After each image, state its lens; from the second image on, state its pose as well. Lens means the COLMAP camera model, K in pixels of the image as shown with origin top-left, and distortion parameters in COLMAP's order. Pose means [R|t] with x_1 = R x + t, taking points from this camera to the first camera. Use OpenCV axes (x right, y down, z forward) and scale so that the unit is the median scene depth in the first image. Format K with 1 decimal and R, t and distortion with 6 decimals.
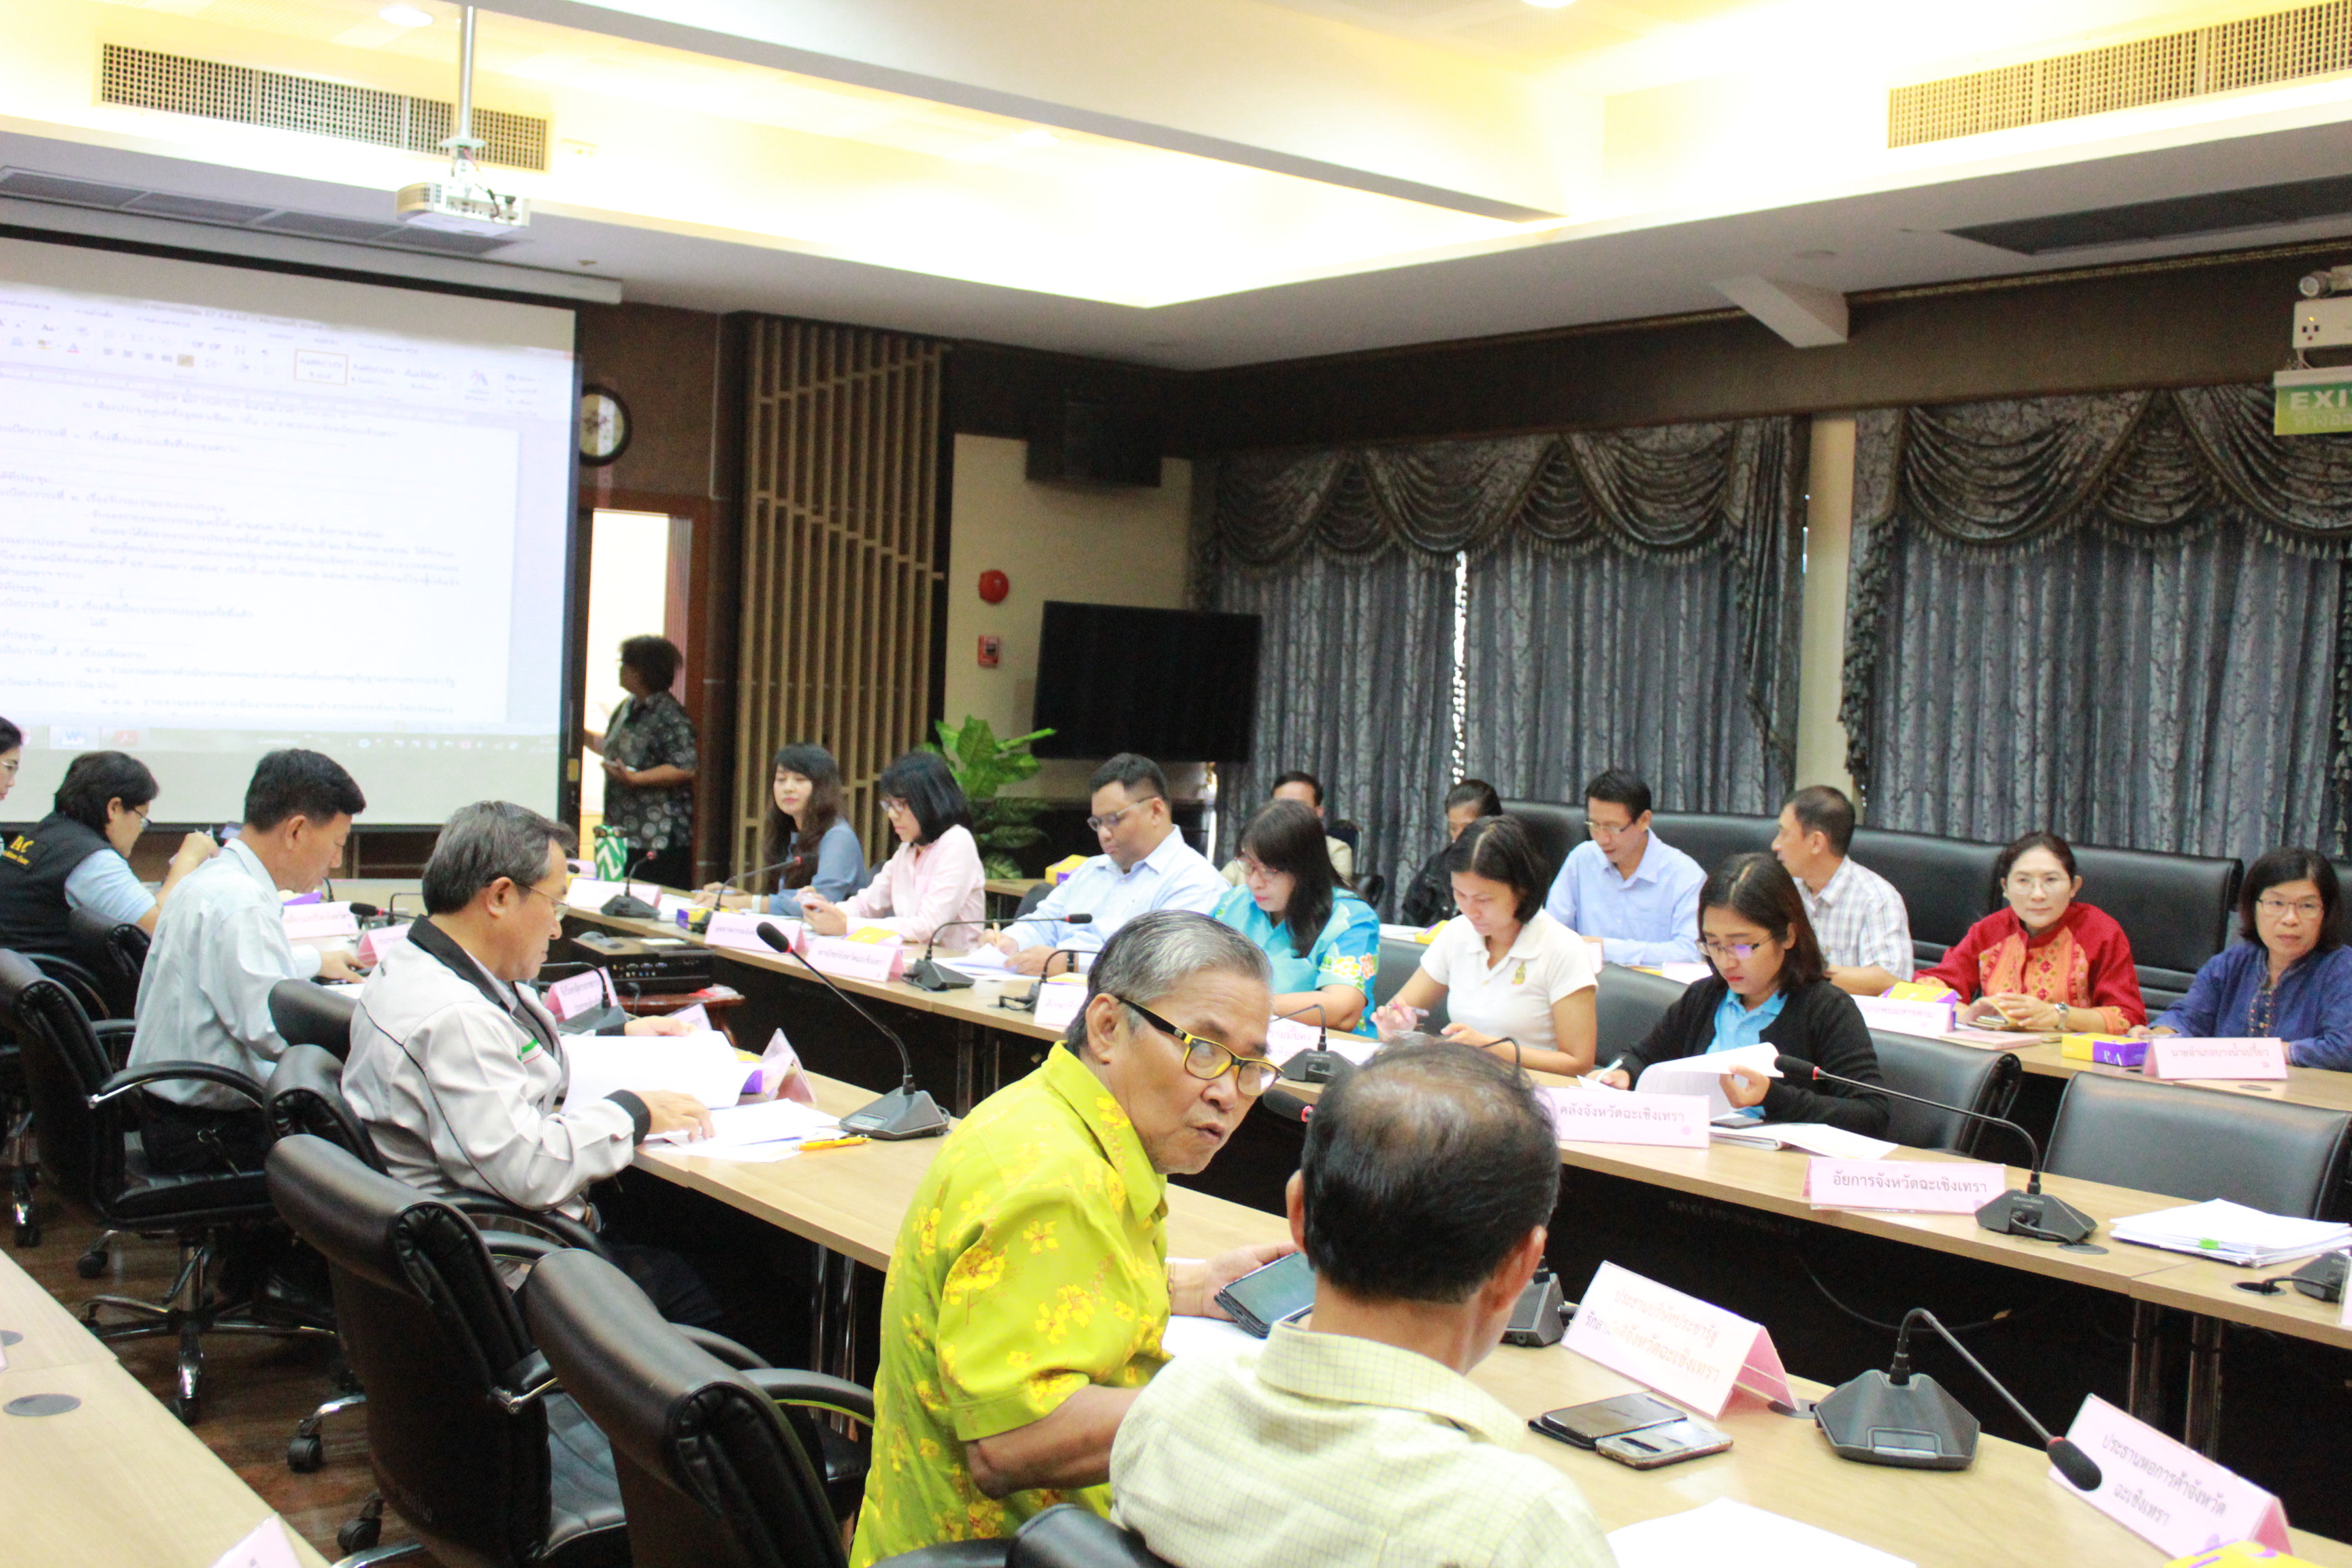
lens RADIAL K [[2413.7, 0, 1181.1], [0, 2413.7, 756.9], [0, 0, 1]] dist [-0.146530, 0.184805]
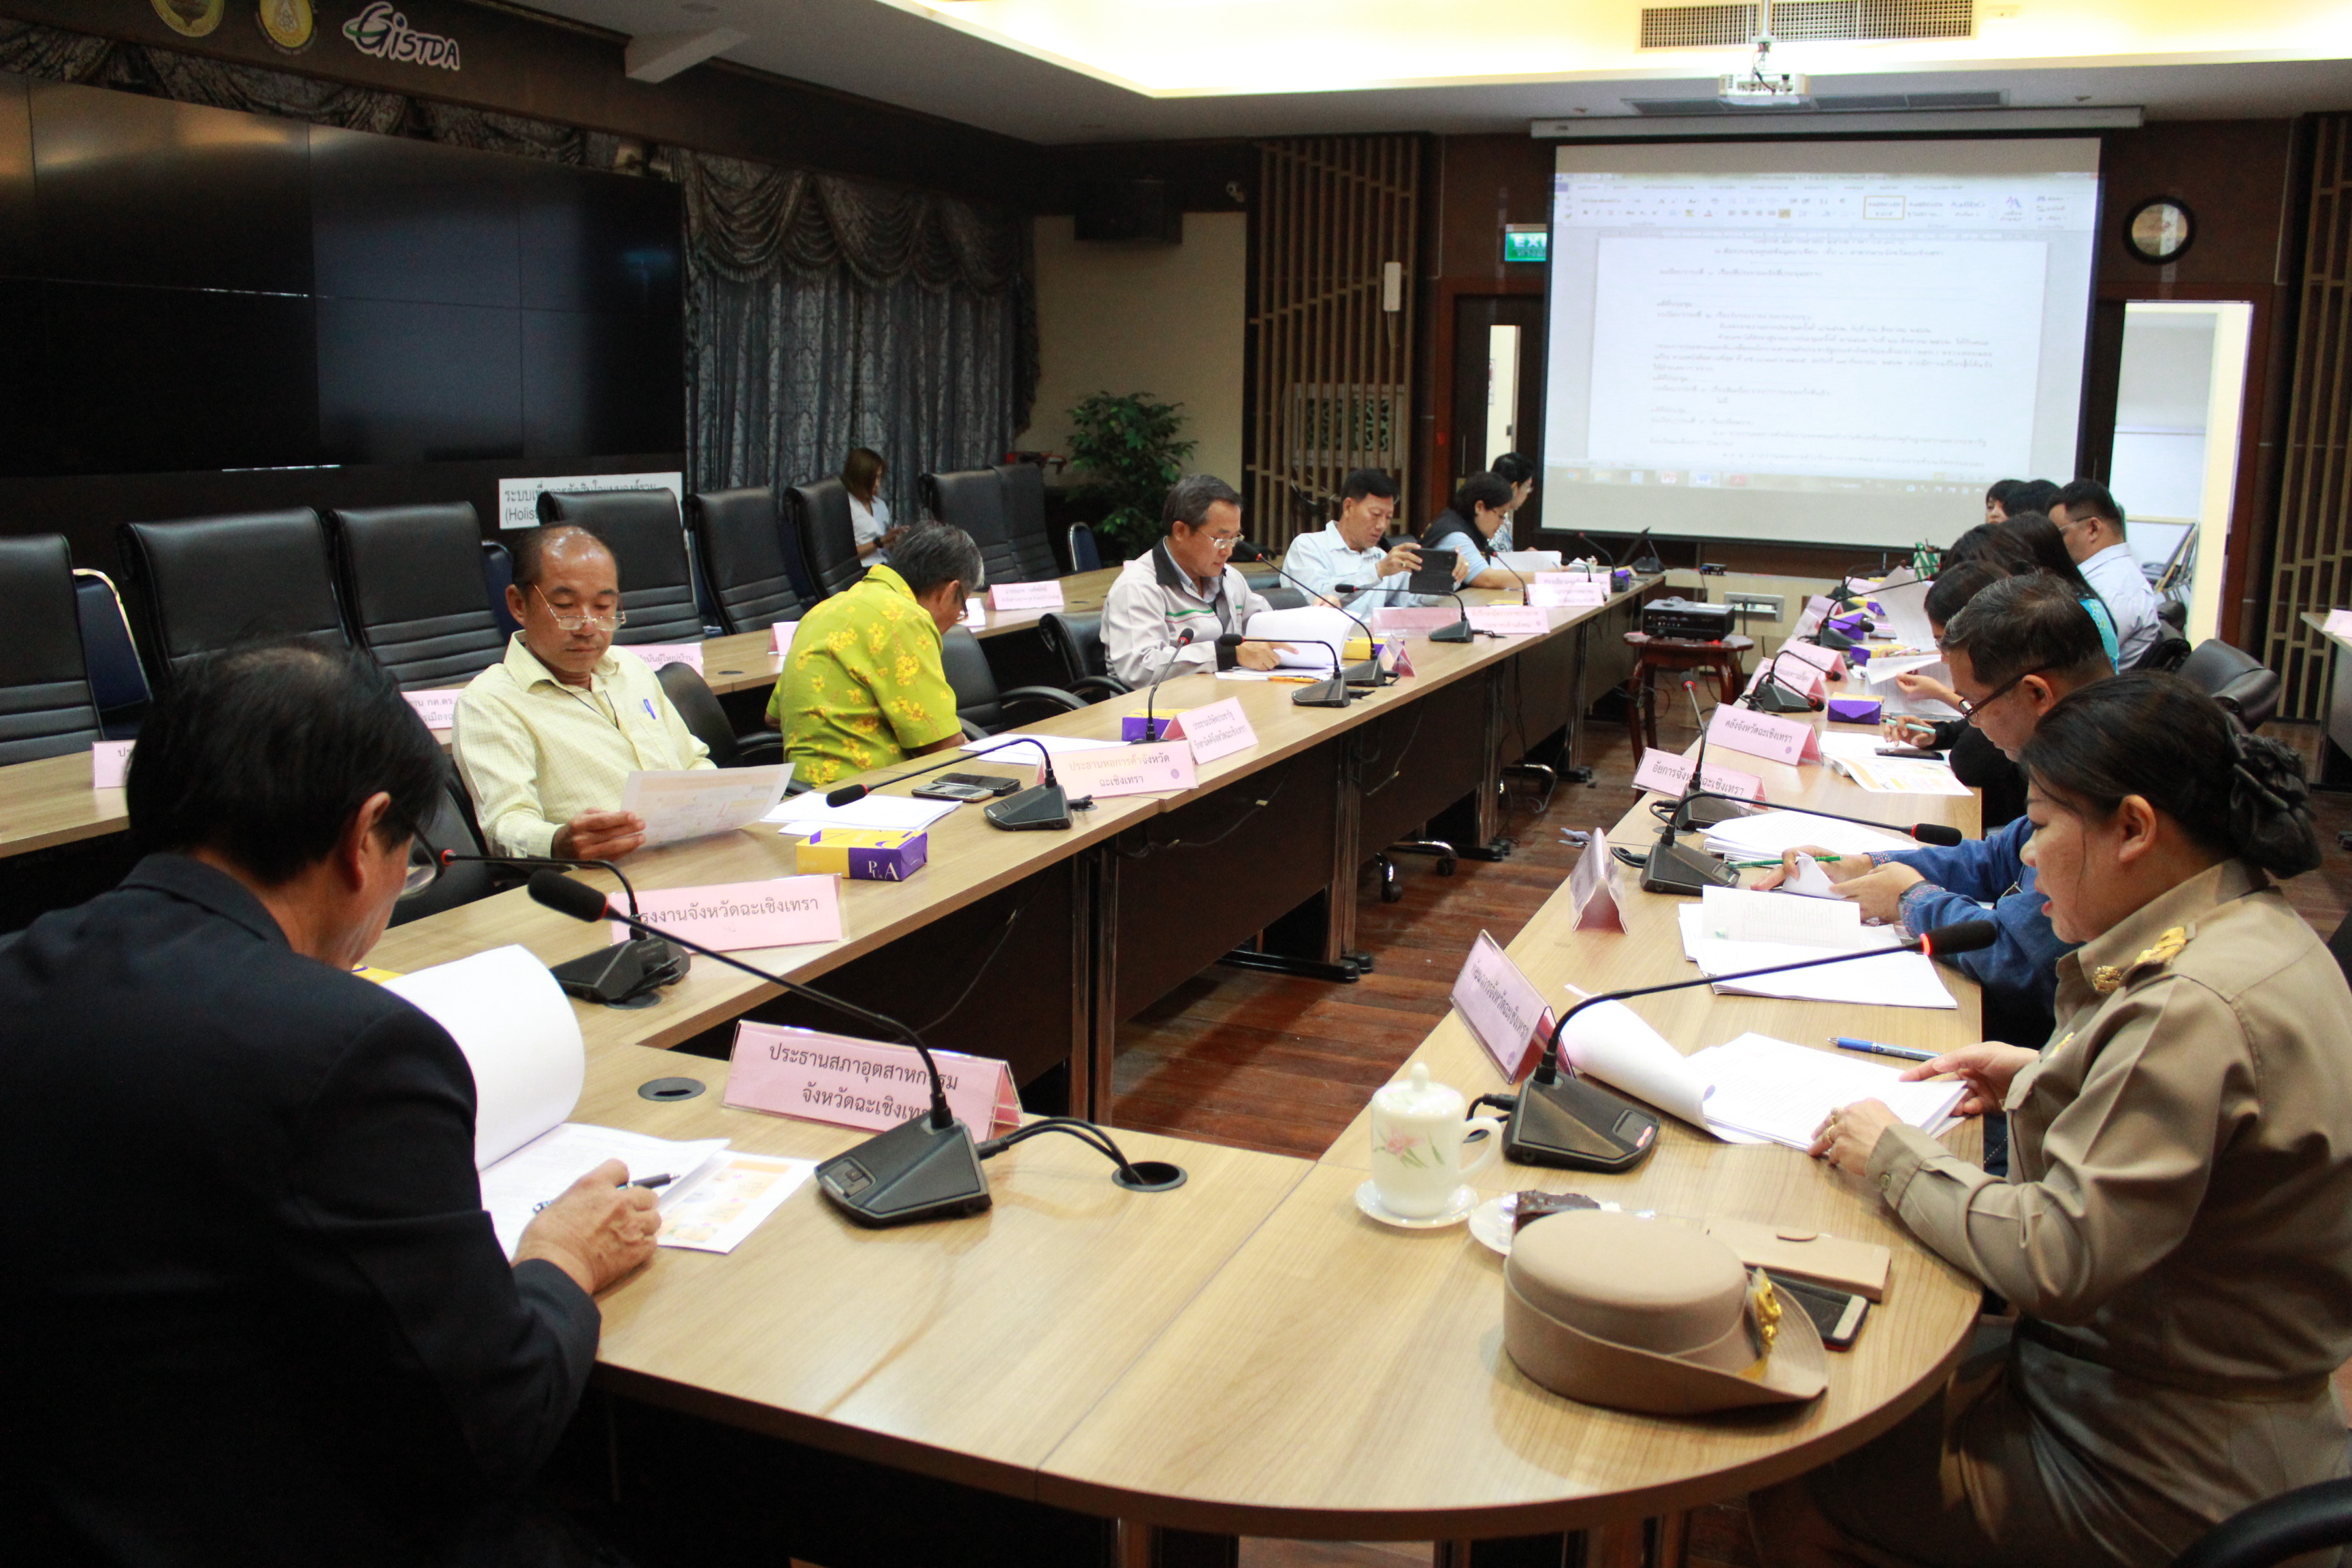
lens RADIAL K [[1939.6, 0, 1185.4], [0, 1939.6, 755.3], [0, 0, 1]] dist [-0.166010, 0.142355]
pose [[0.492666, 0.120239, -0.861872, 0.443029], [-0.021352, 0.991780, 0.126157, 0.020142], [0.869956, -0.043751, 0.491184, 0.125045]]
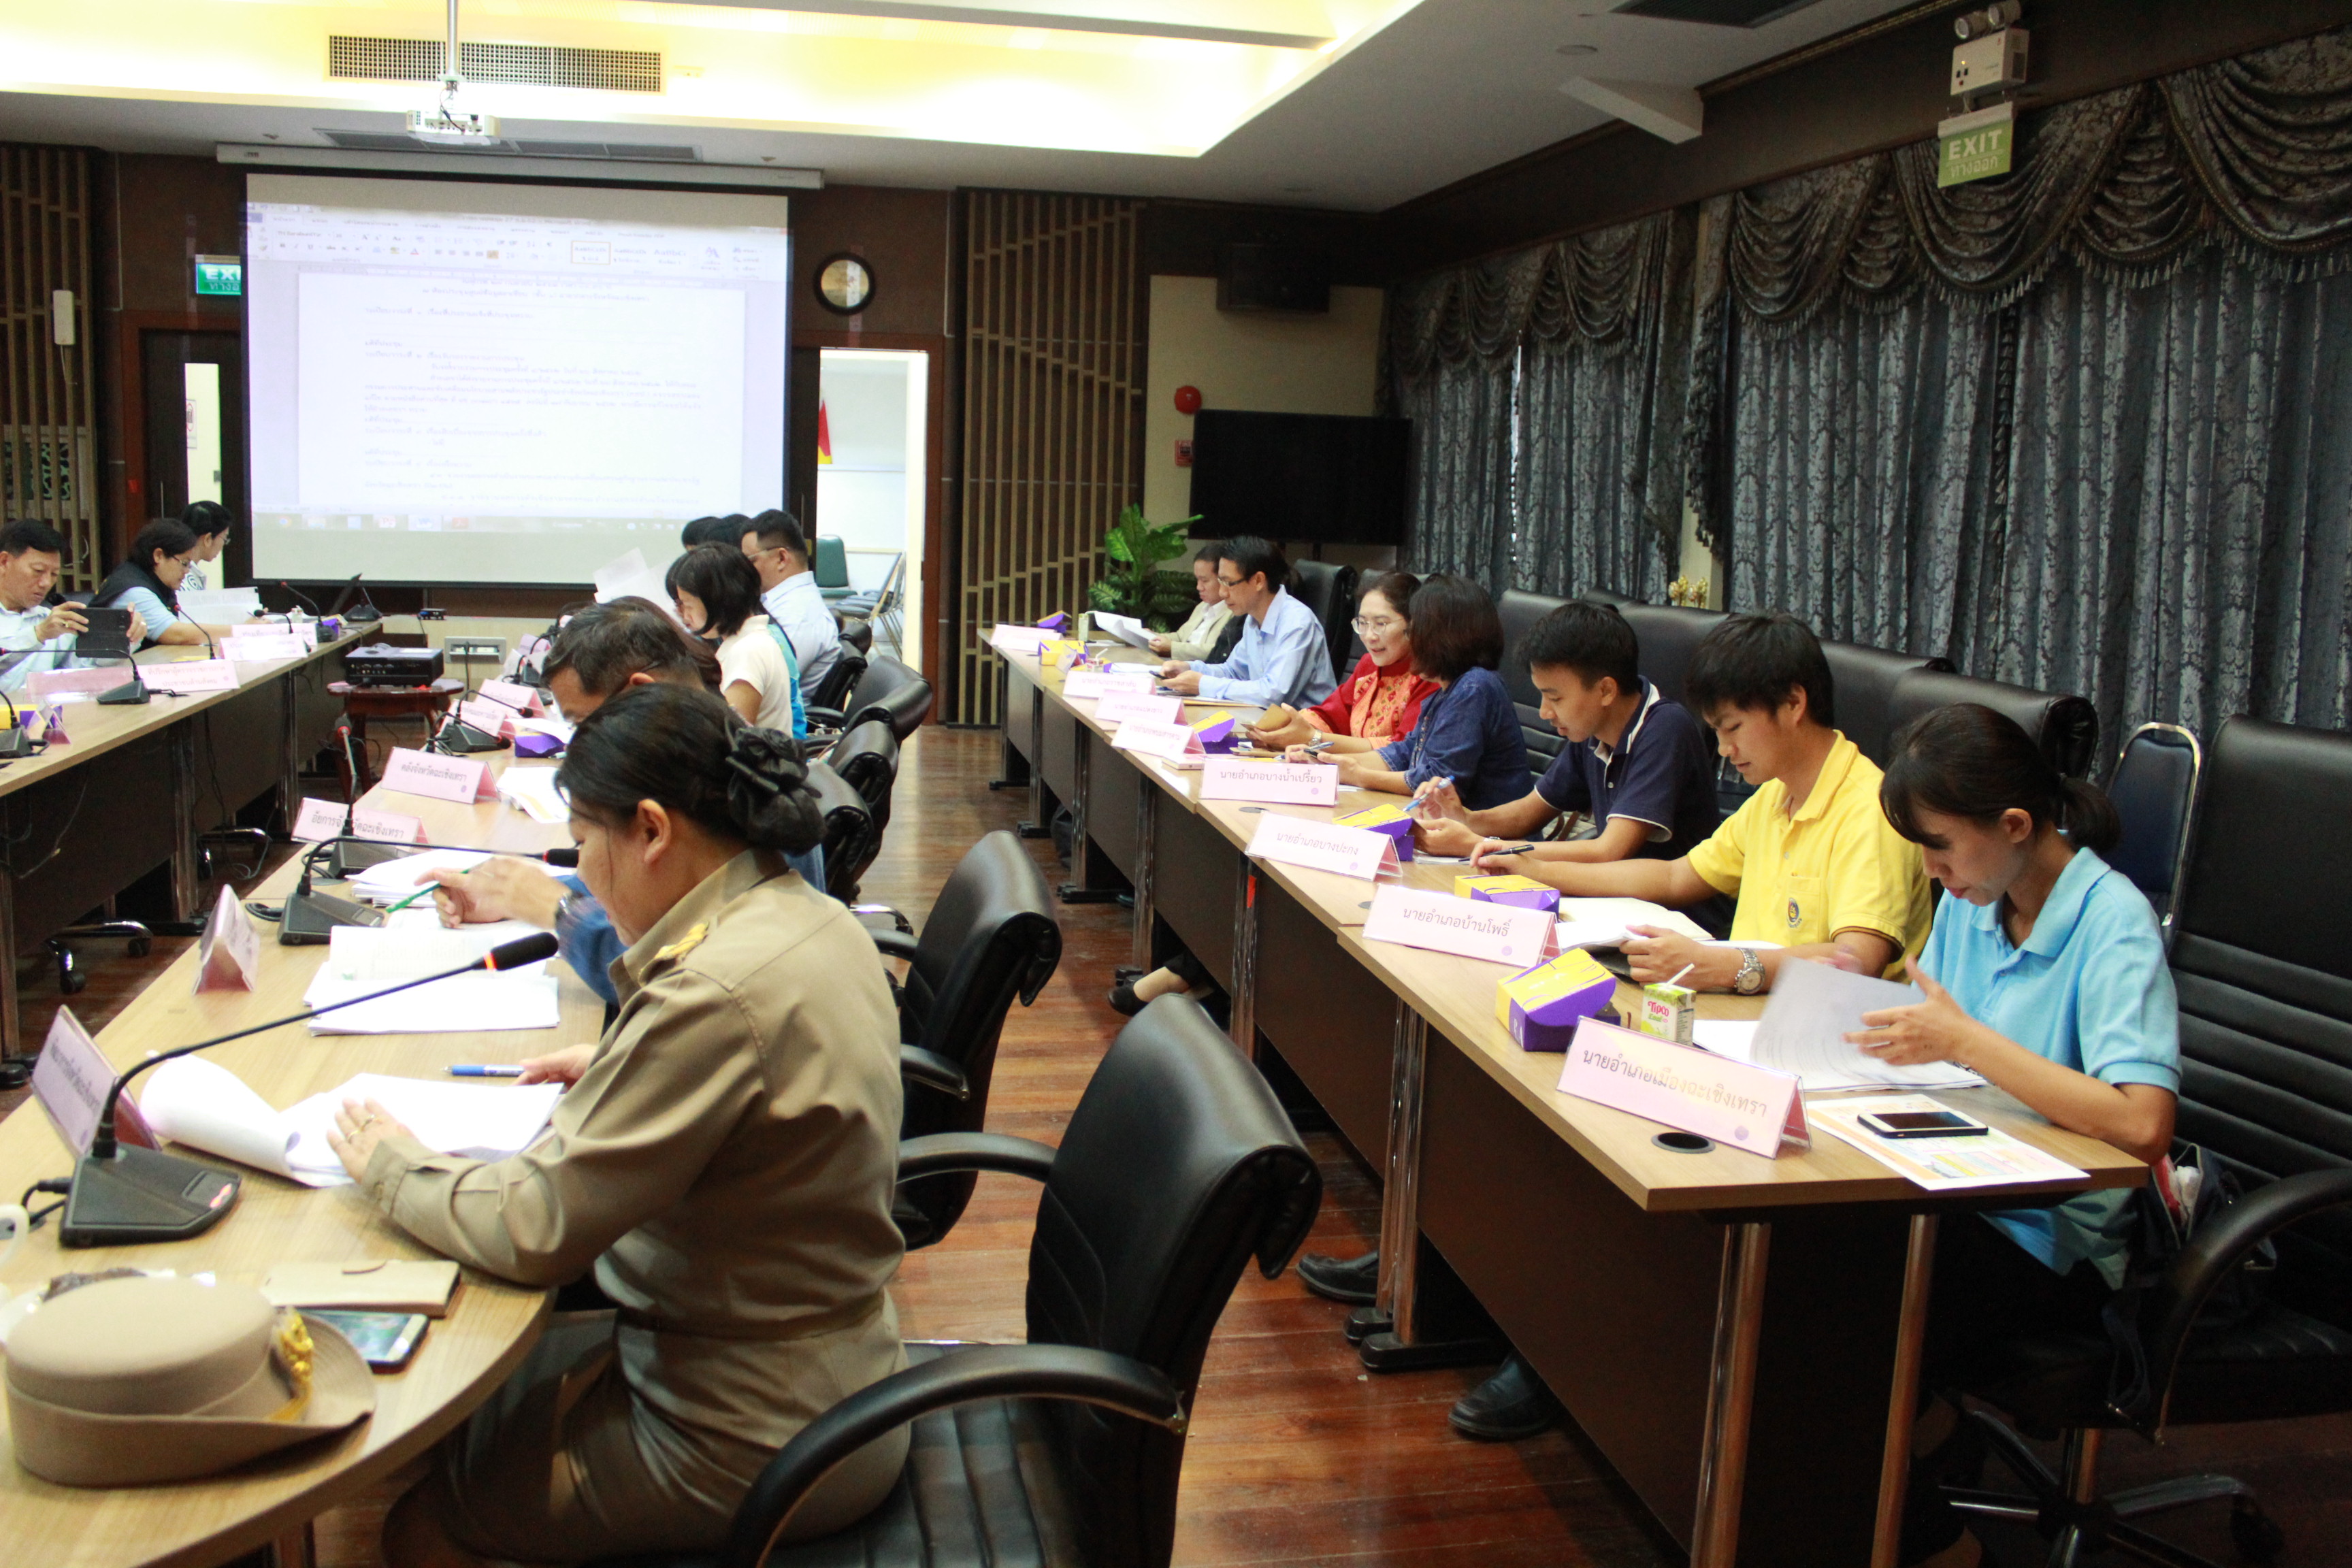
lens RADIAL K [[1939.6, 0, 1185.4], [0, 1939.6, 755.3], [0, 0, 1]] dist [-0.166010, 0.142355]
pose [[0.907658, 0.045179, -0.417272, 0.465745], [-0.005683, 0.995421, 0.095415, 0.021339], [0.419672, -0.084233, 0.903759, 0.139188]]
